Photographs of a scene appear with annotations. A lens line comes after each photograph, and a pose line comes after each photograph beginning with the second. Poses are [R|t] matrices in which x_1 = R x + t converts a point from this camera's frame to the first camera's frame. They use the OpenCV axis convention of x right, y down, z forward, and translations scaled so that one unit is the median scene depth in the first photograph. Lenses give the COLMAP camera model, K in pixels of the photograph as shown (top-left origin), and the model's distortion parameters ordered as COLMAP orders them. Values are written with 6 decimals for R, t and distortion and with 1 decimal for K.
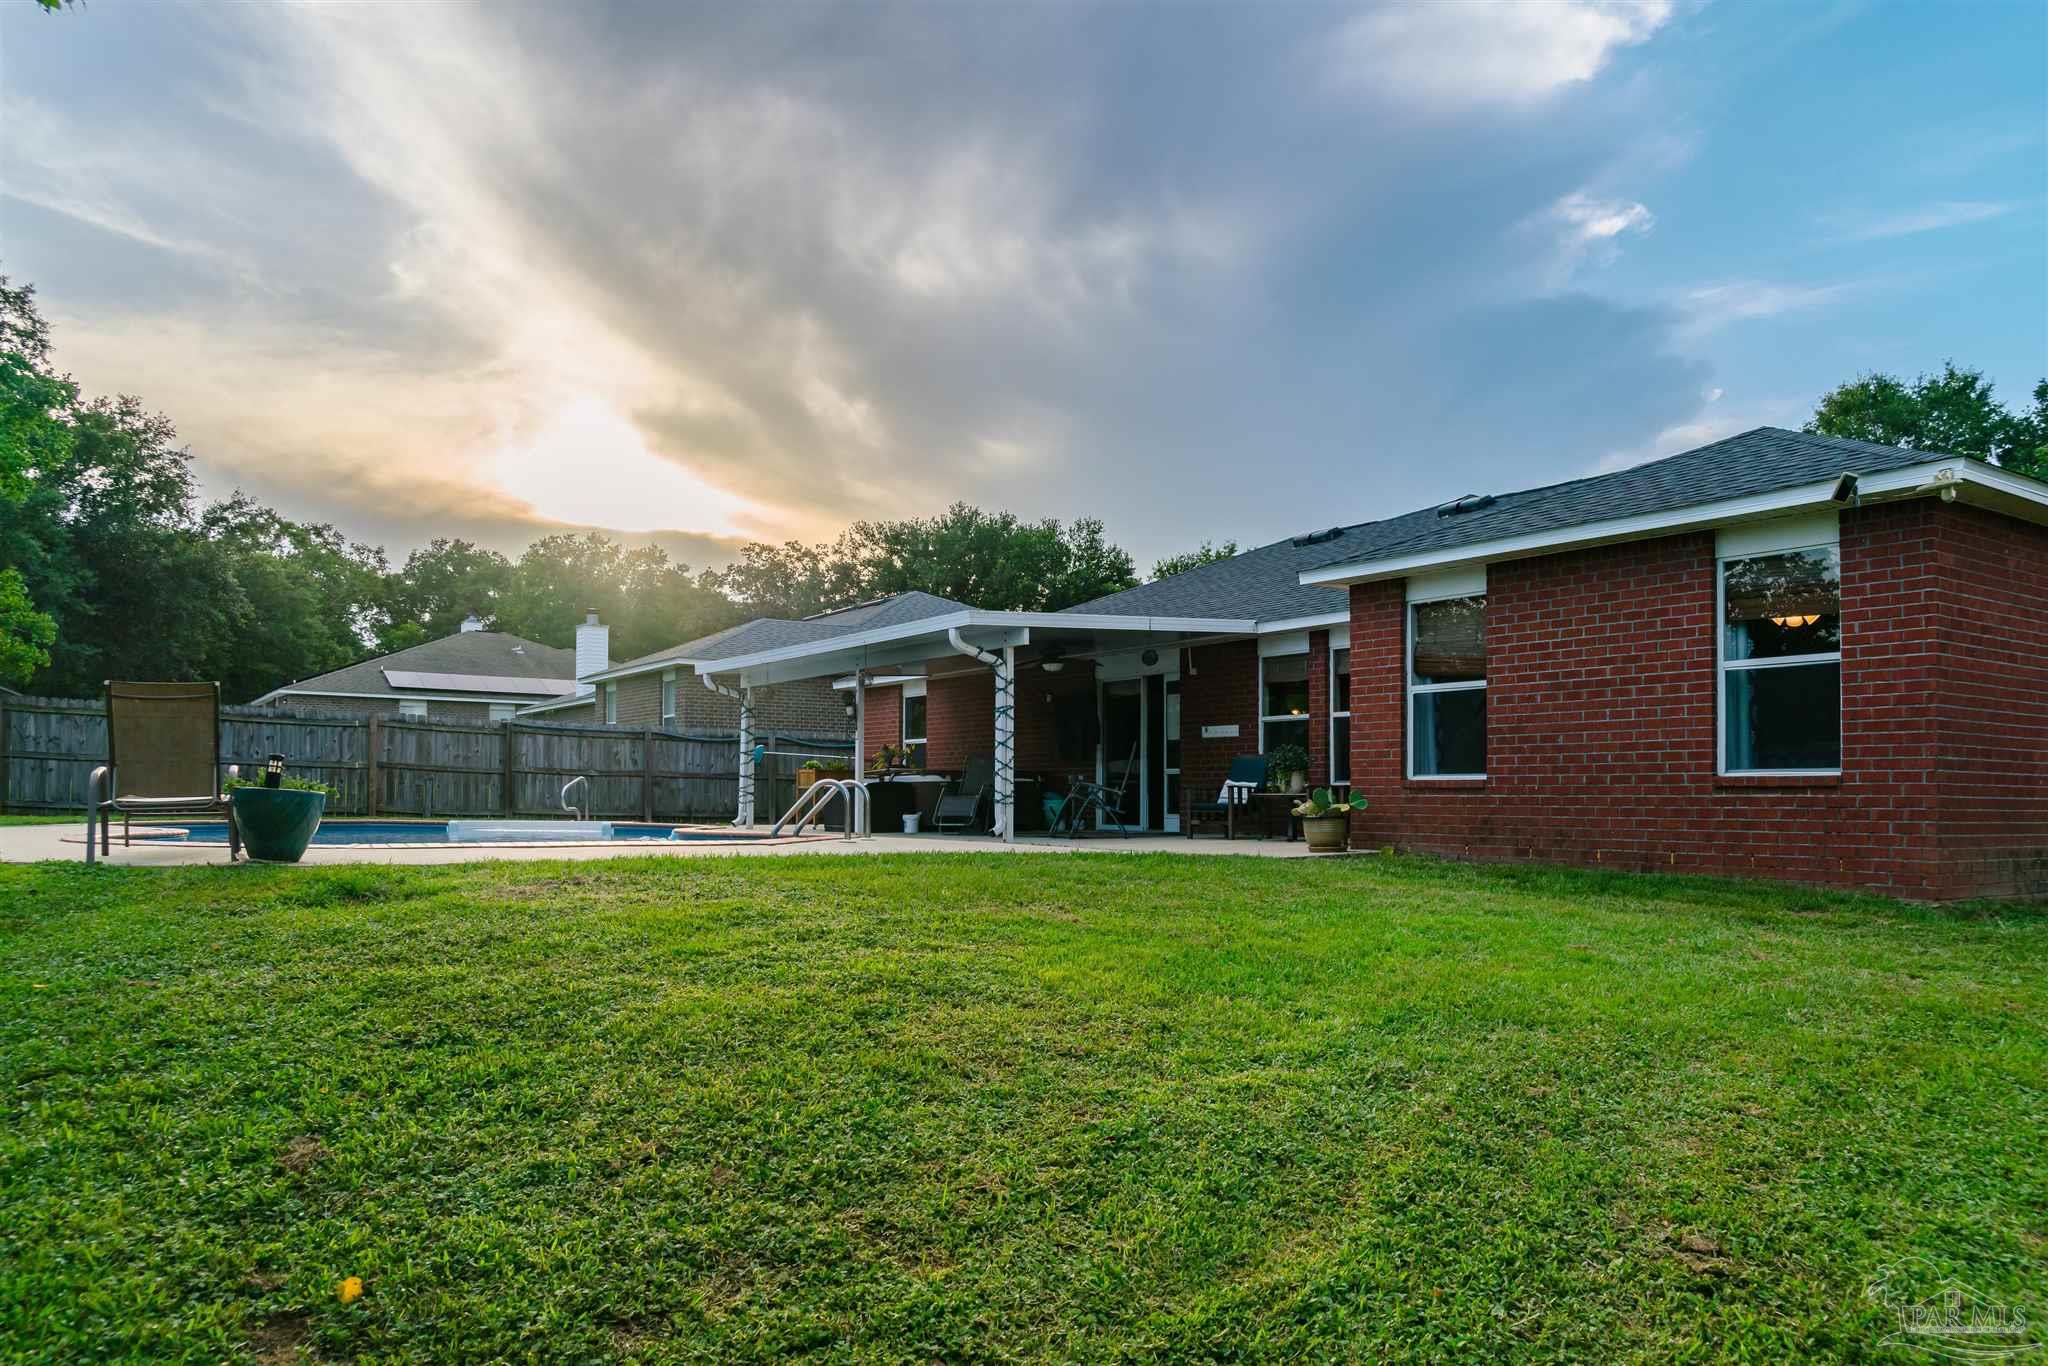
lens RADIAL K [[1435.1, 0, 1022.8], [0, 1435.1, 739.0], [0, 0, 1]] dist [-0.005899, -0.000568]
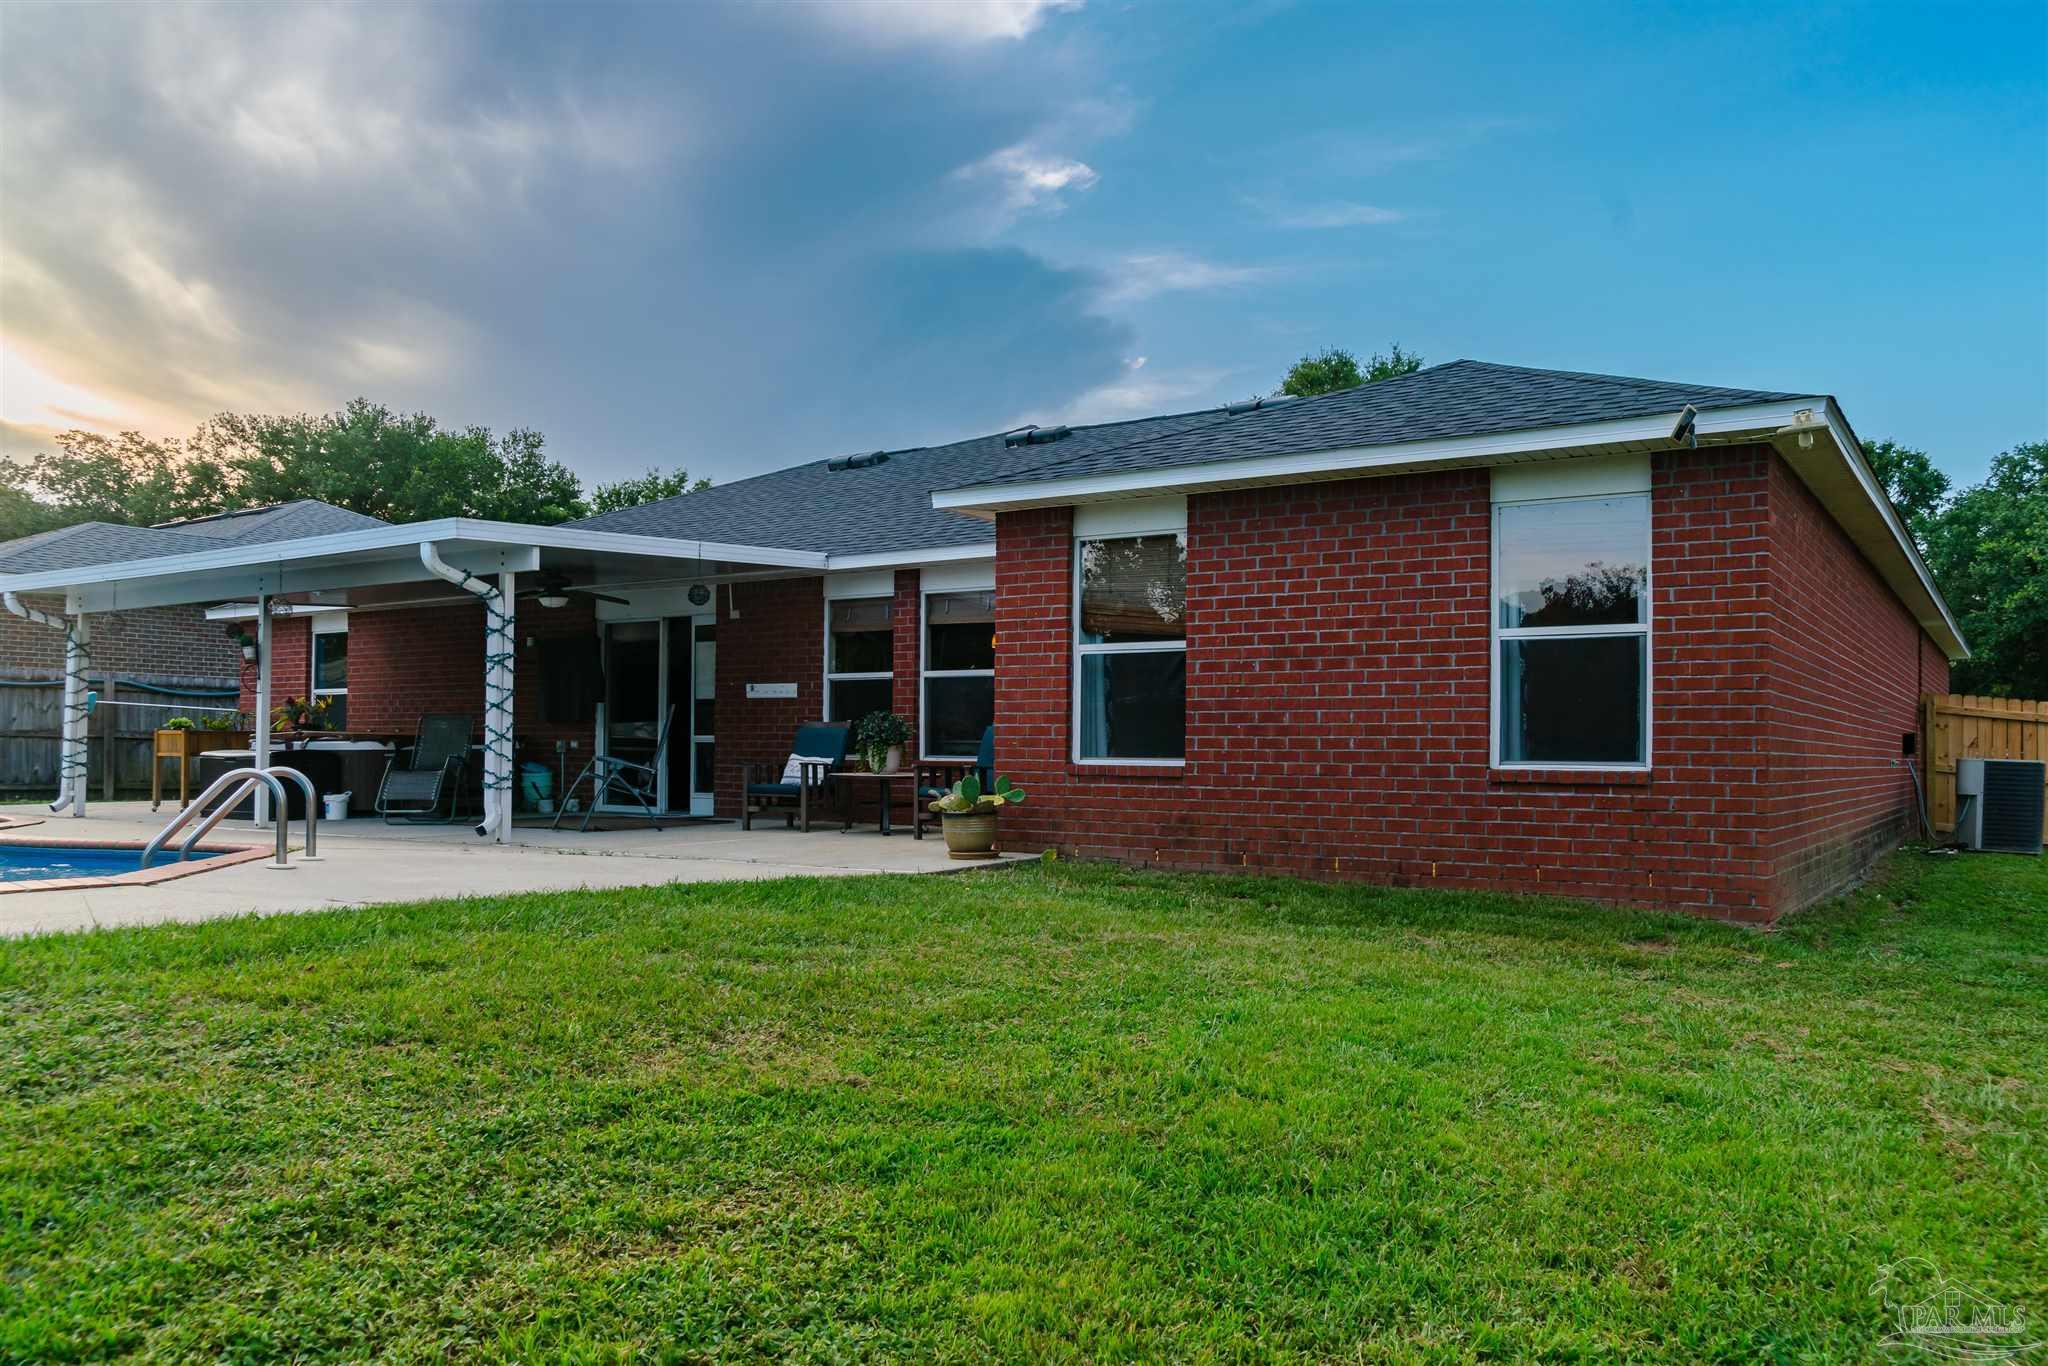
lens RADIAL K [[1461.4, 0, 1024.0], [0, 1461.4, 683.0], [0, 0, 1]] dist [-0.024909, 0.003375]
pose [[0.920228, 0.016581, 0.391031, -0.075687], [-0.016789, 0.999855, -0.002887, -0.014150], [-0.391022, -0.003908, 0.920373, 0.294423]]
